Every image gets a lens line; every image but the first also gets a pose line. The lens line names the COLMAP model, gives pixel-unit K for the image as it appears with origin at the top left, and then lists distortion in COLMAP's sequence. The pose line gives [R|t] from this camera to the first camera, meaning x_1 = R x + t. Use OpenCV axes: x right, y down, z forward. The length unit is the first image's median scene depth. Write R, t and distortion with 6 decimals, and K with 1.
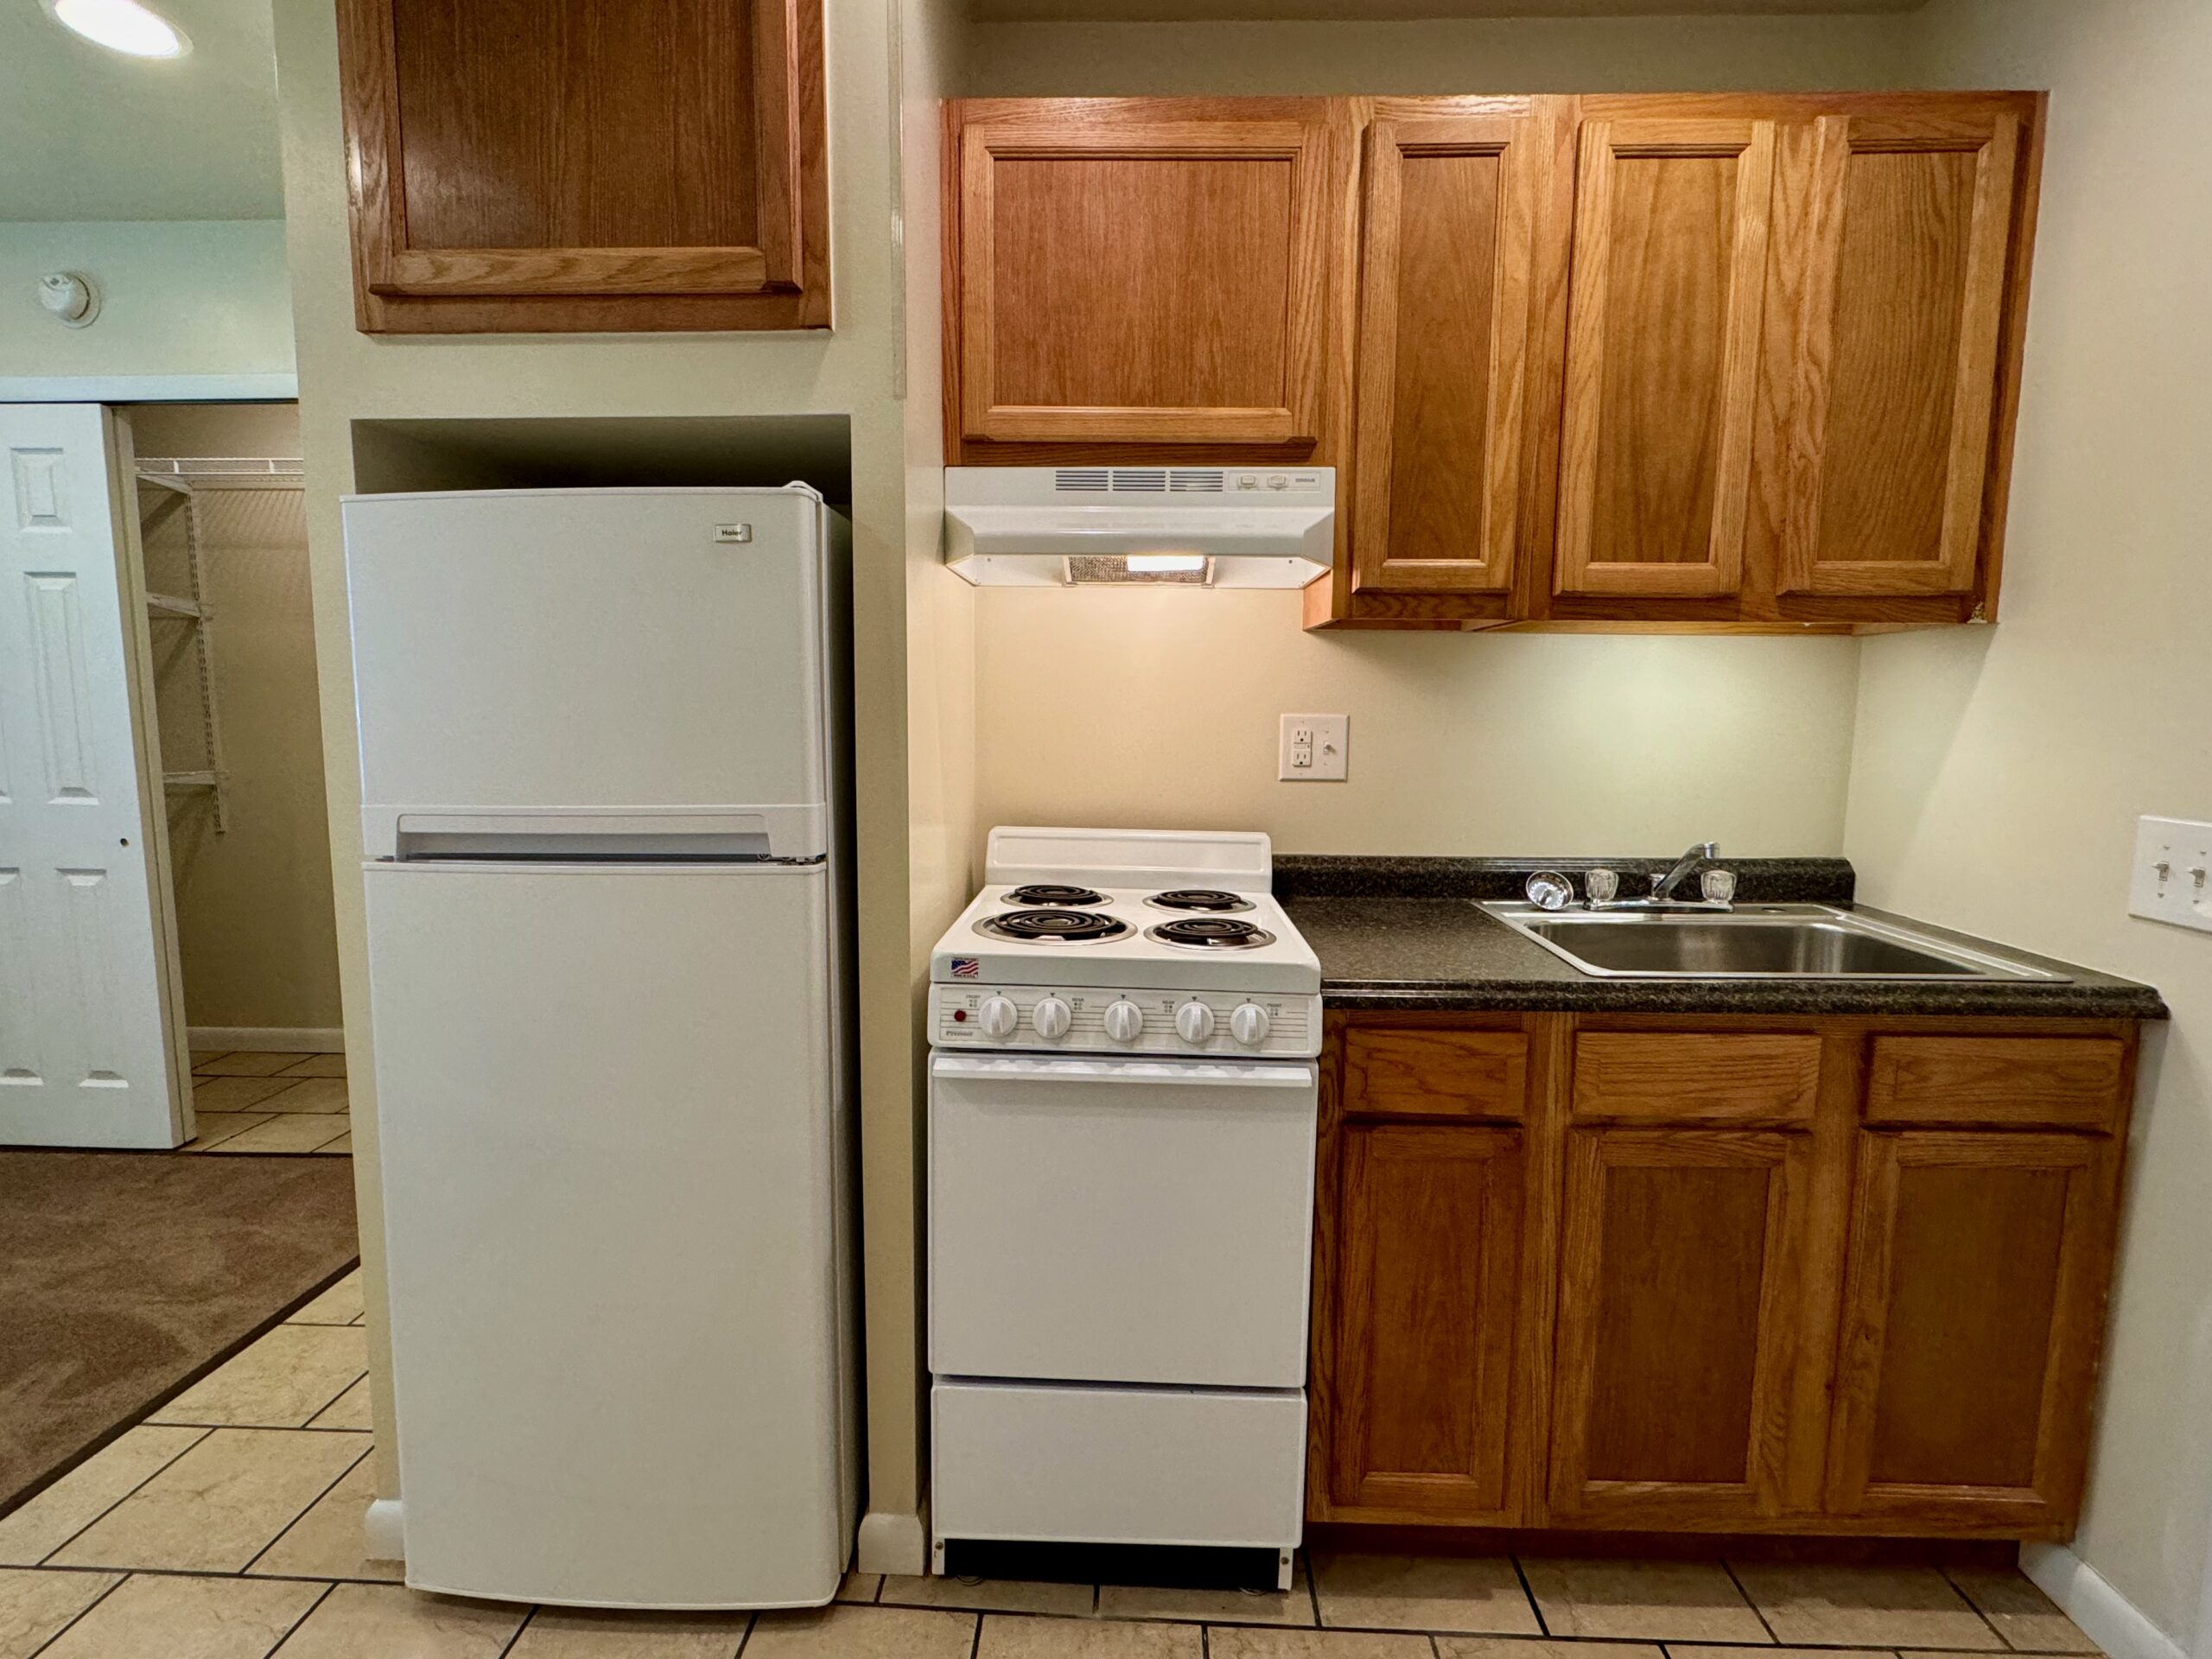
lens RADIAL K [[1073.2, 0, 1096.8], [0, 1073.2, 829.6], [0, 0, 1]] dist [-0.002000, -0.000120]
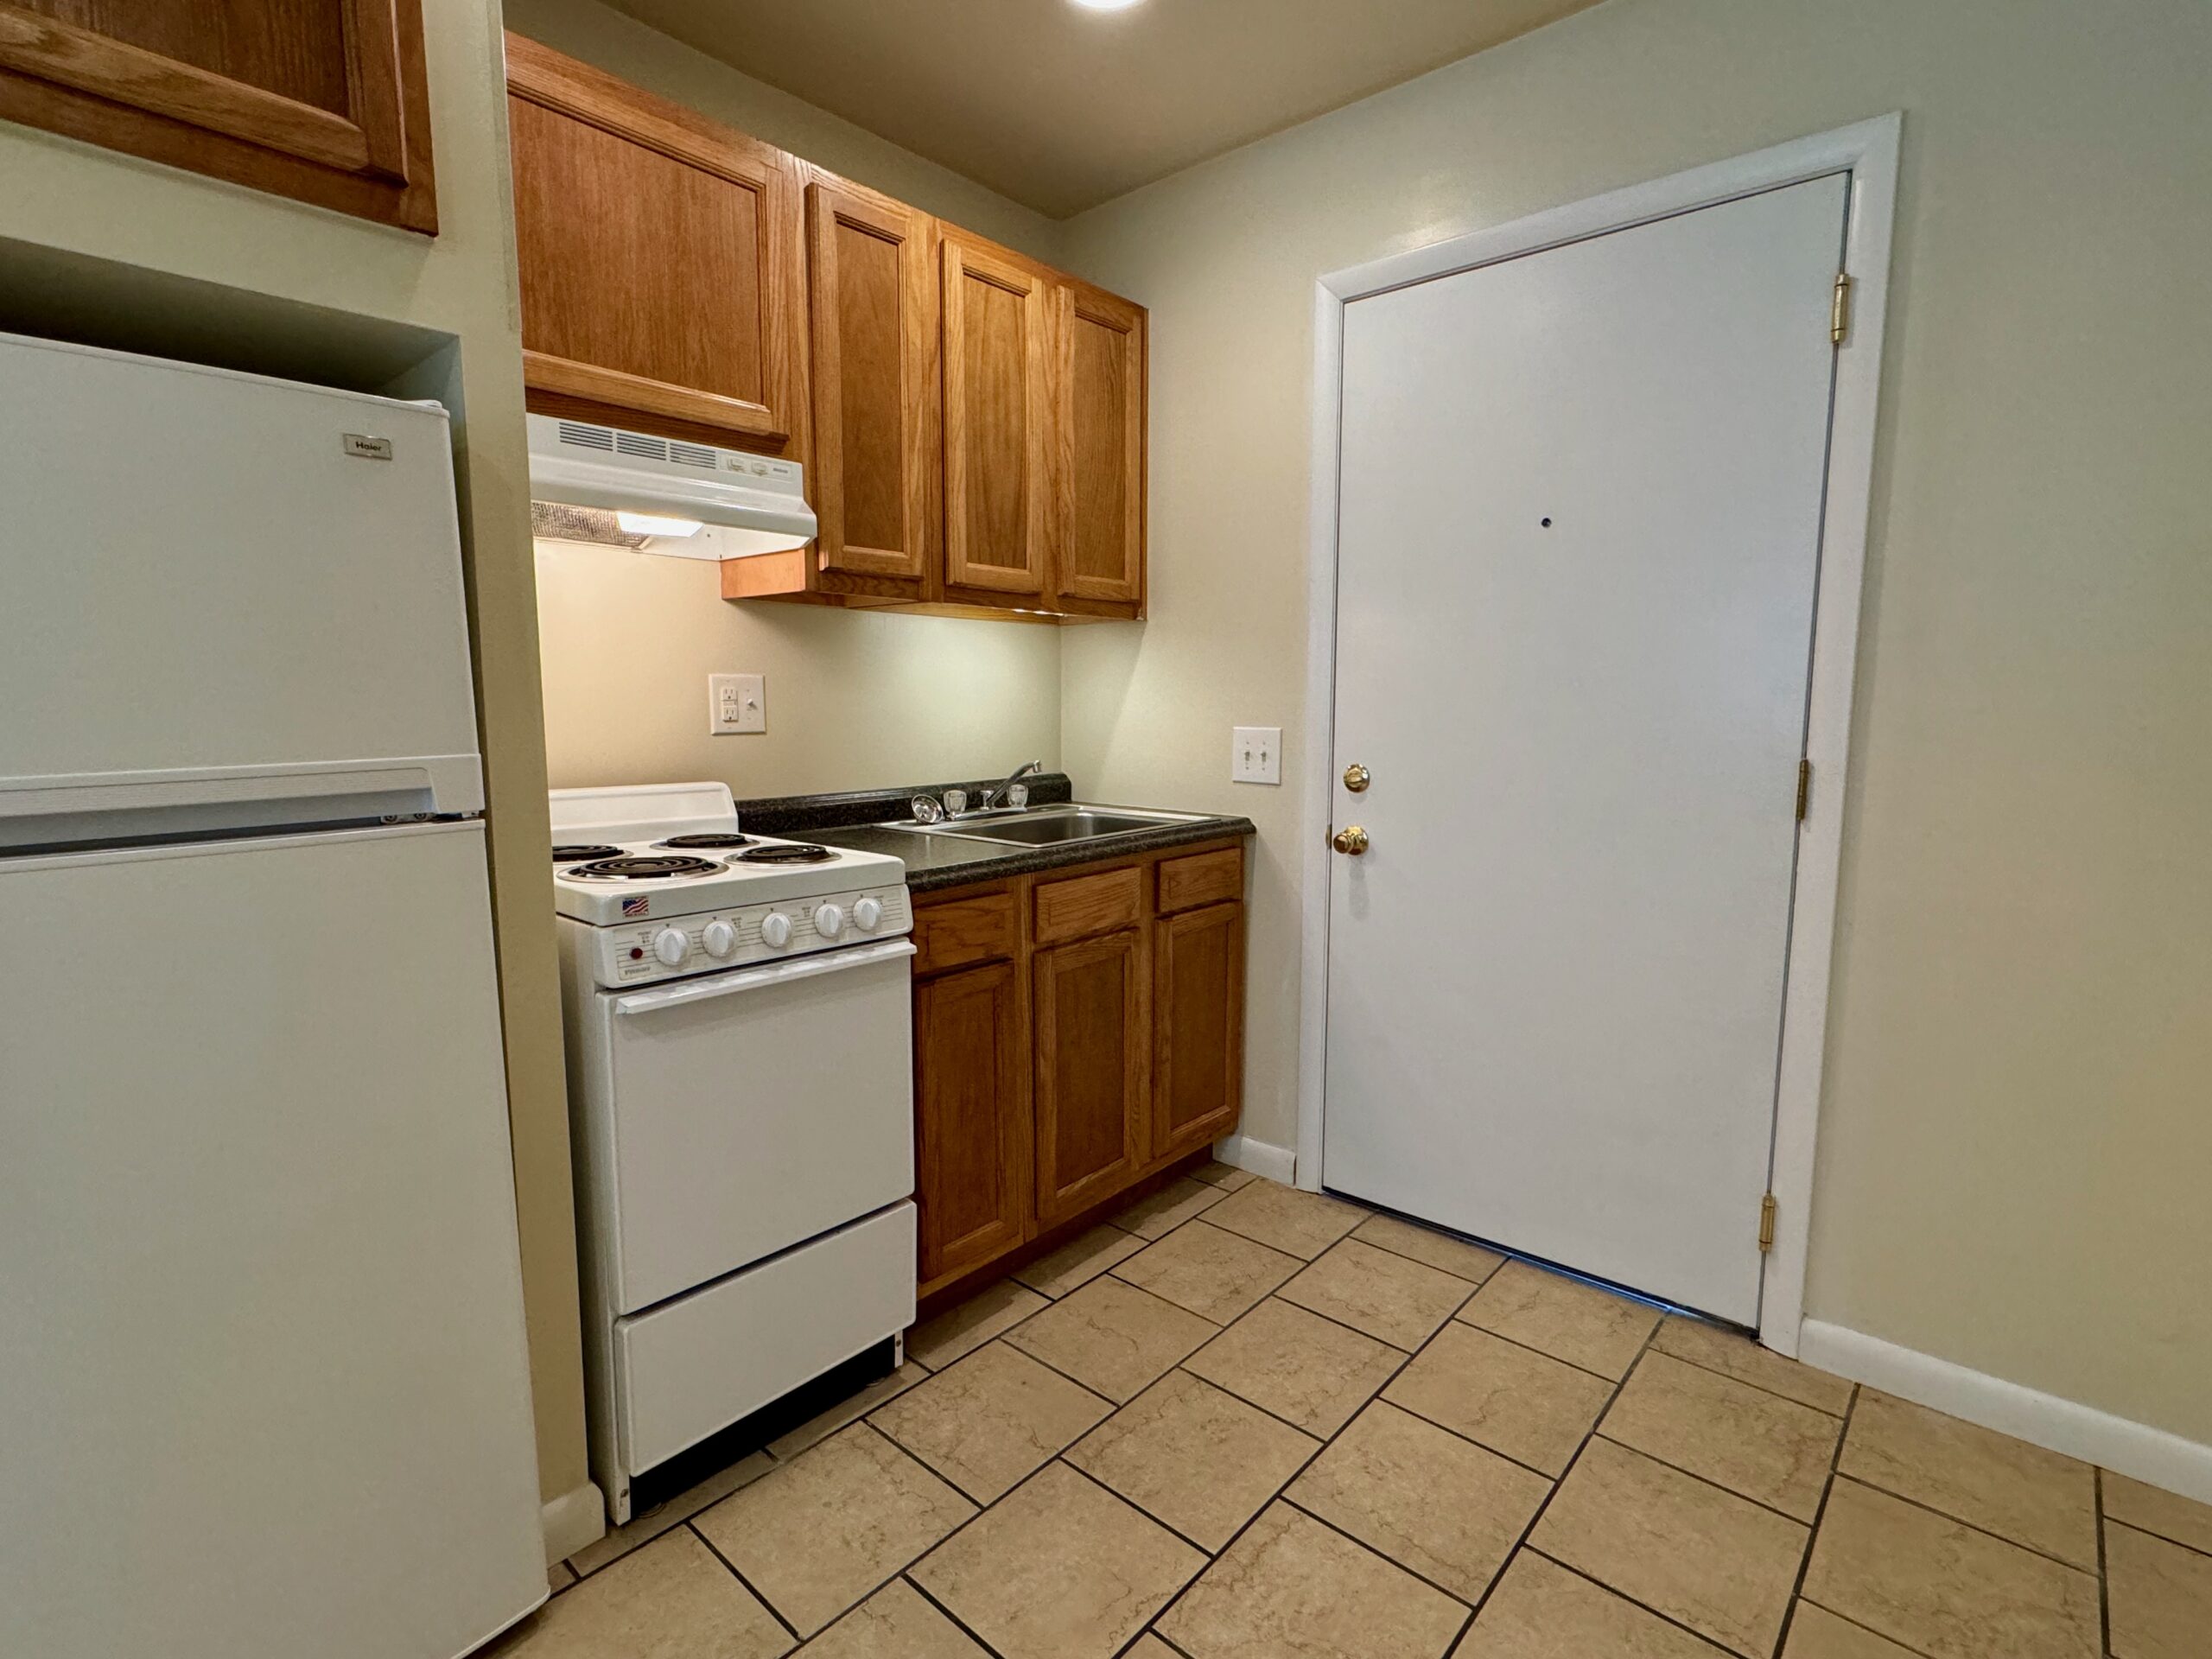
lens RADIAL K [[1073.2, 0, 1096.8], [0, 1073.2, 829.6], [0, 0, 1]] dist [-0.002000, -0.000120]
pose [[0.635214, -0.101839, 0.765592, -0.546172], [0.093545, 0.994116, 0.054623, 0.035000], [-0.766650, 0.036921, 0.641003, -0.005511]]
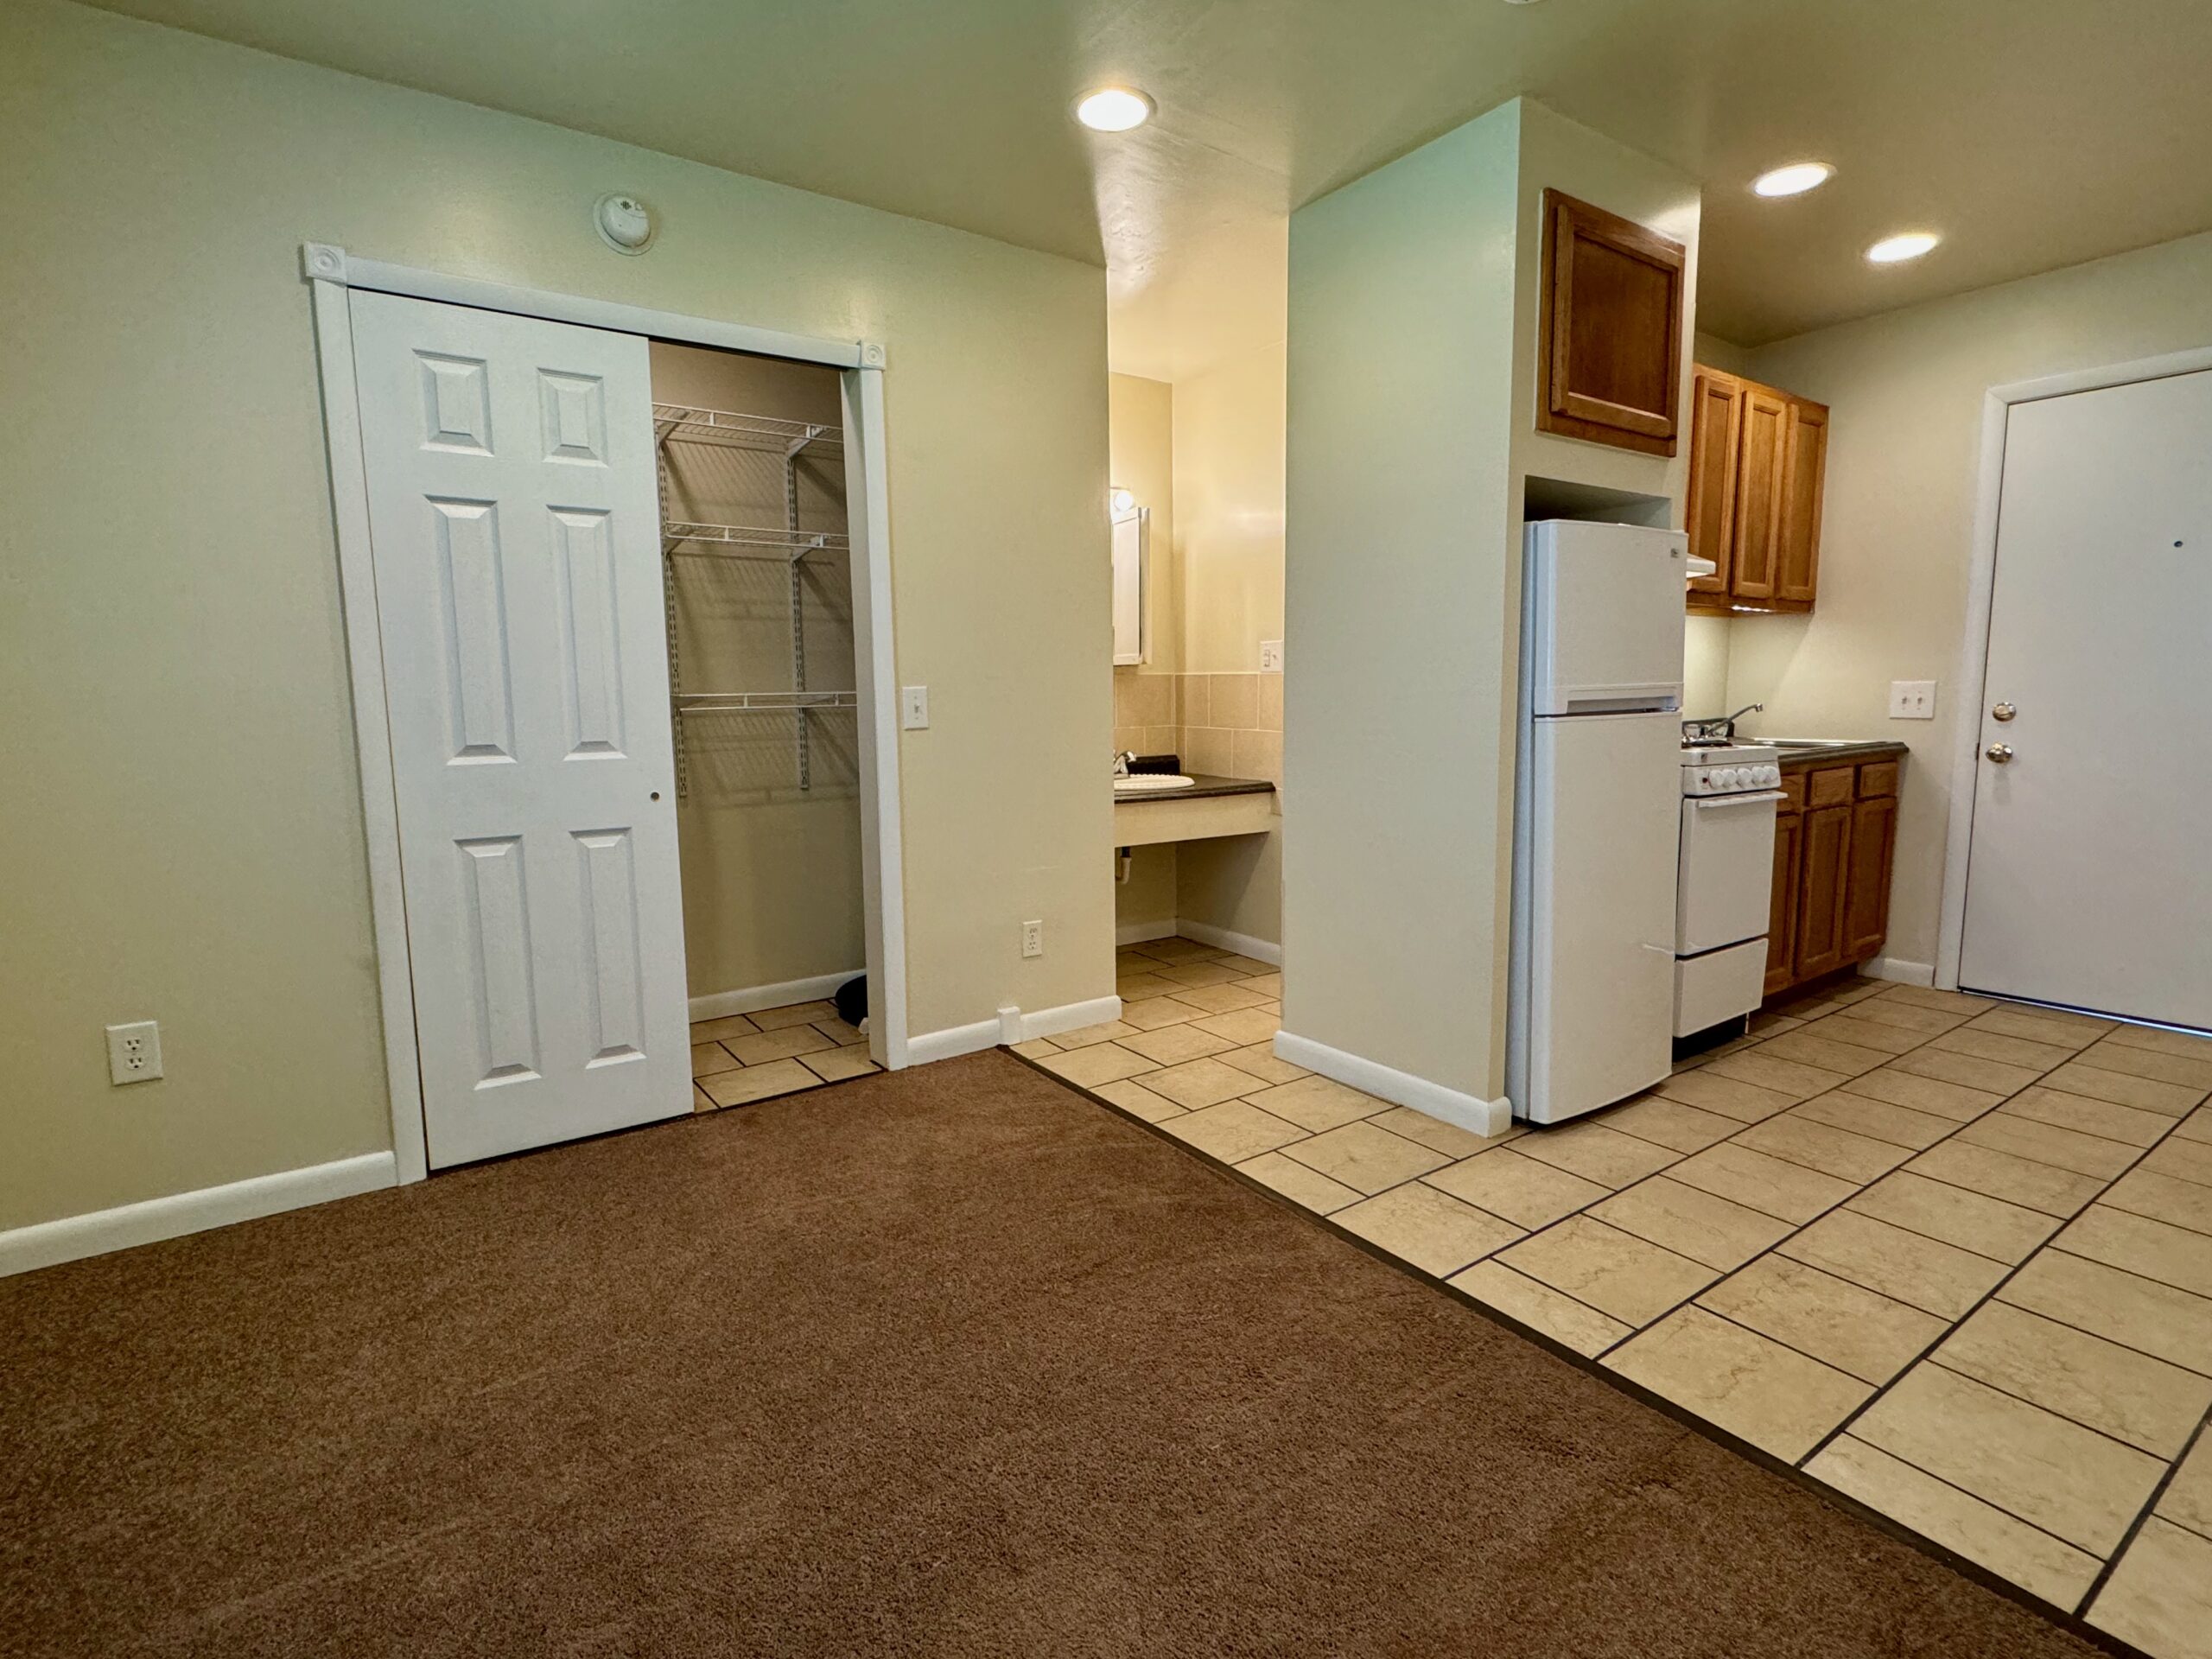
lens RADIAL K [[1073.2, 0, 1096.8], [0, 1073.2, 829.6], [0, 0, 1]] dist [-0.002000, -0.000120]
pose [[0.799320, -0.093690, 0.593557, -2.106840], [0.087615, 0.995386, 0.039129, 0.069443], [-0.594485, 0.020728, 0.803840, -0.010229]]
